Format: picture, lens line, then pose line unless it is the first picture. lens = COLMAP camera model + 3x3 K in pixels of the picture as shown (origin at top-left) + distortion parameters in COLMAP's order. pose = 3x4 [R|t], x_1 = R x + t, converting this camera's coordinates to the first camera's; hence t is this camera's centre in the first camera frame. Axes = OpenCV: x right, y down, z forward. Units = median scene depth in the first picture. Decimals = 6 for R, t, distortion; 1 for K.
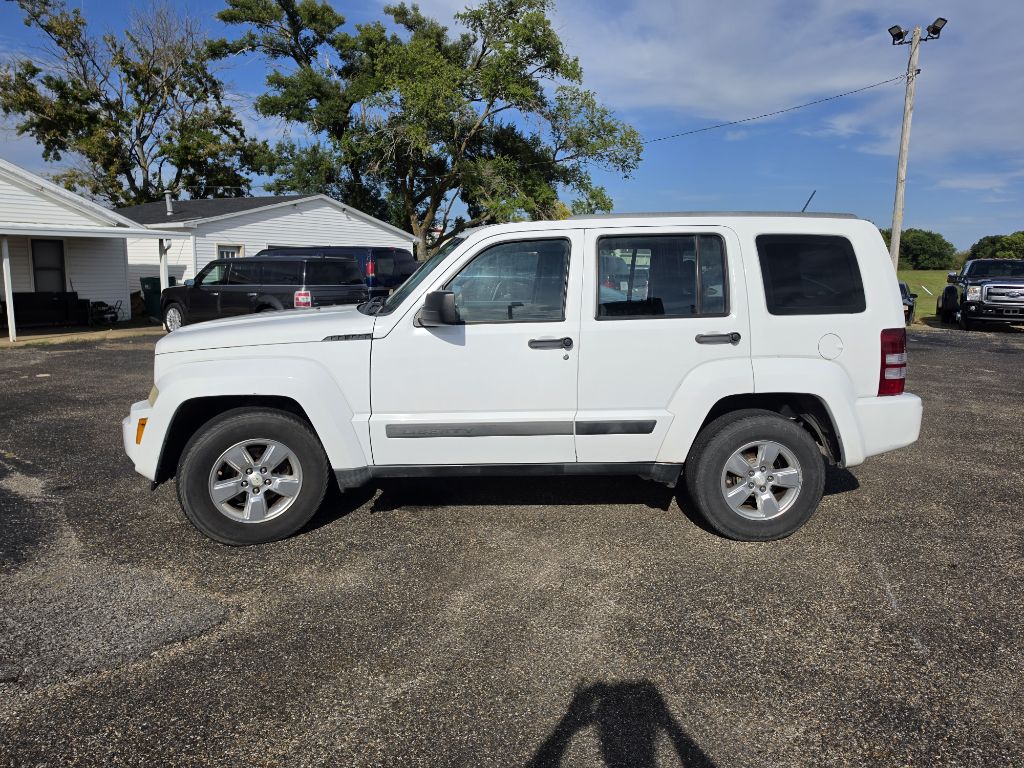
lens RADIAL K [[739.0, 0, 516.1], [0, 739.0, 385.2], [0, 0, 1]] dist [0.047392, -0.046196]
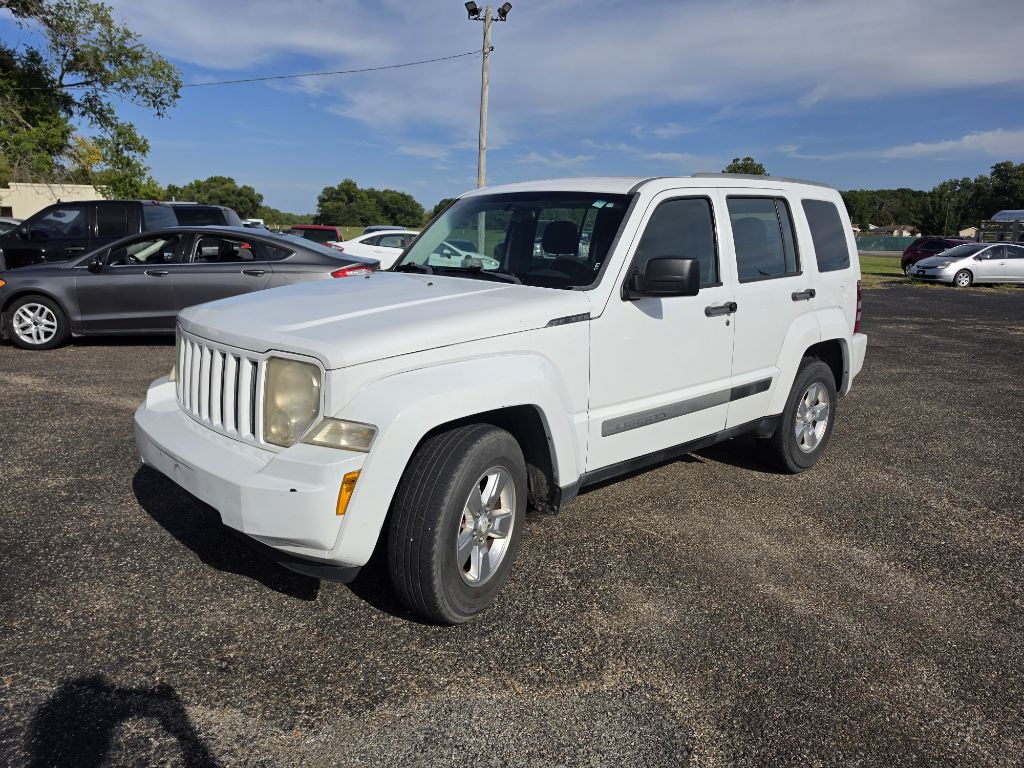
lens RADIAL K [[725.8, 0, 518.6], [0, 725.8, 393.9], [0, 0, 1]] dist [0.064205, -0.079957]
pose [[0.767095, -0.136898, 0.626756, -0.113461], [0.090461, 0.990287, 0.105585, -0.010803], [-0.635123, -0.024297, 0.772029, 0.065415]]
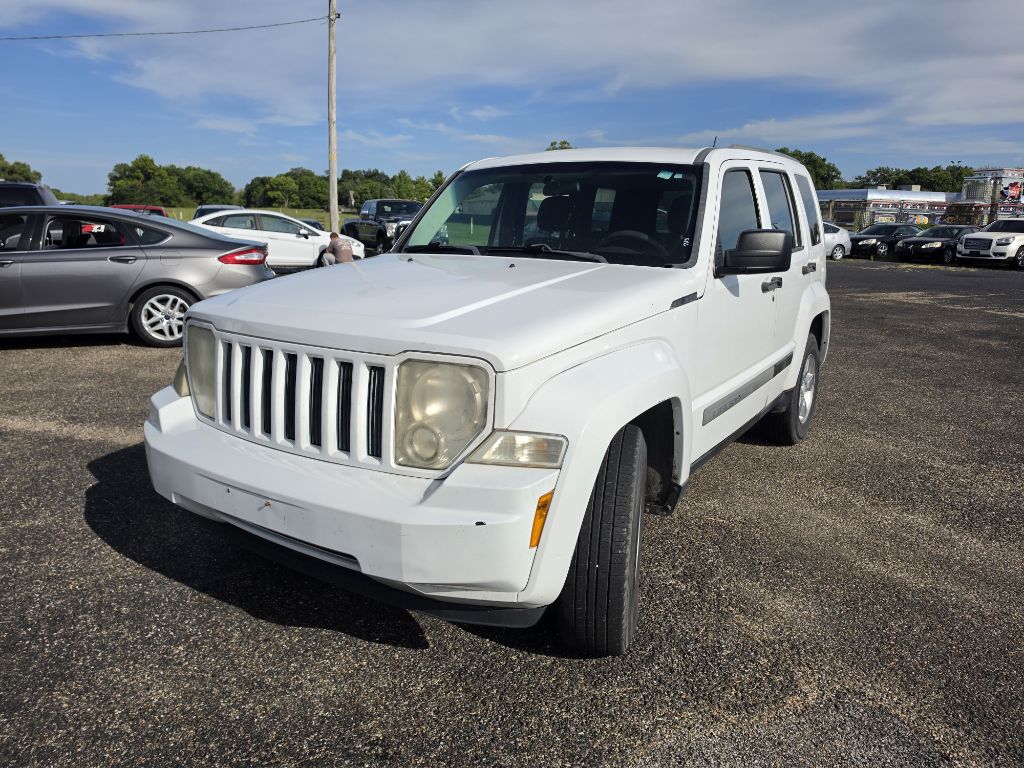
lens RADIAL K [[727.4, 0, 520.8], [0, 727.4, 379.9], [0, 0, 1]] dist [0.045389, -0.055775]
pose [[0.584706, -0.183069, 0.790319, -0.132288], [0.121028, 0.982988, 0.138157, -0.015634], [-0.802166, 0.014869, 0.596916, 0.105510]]
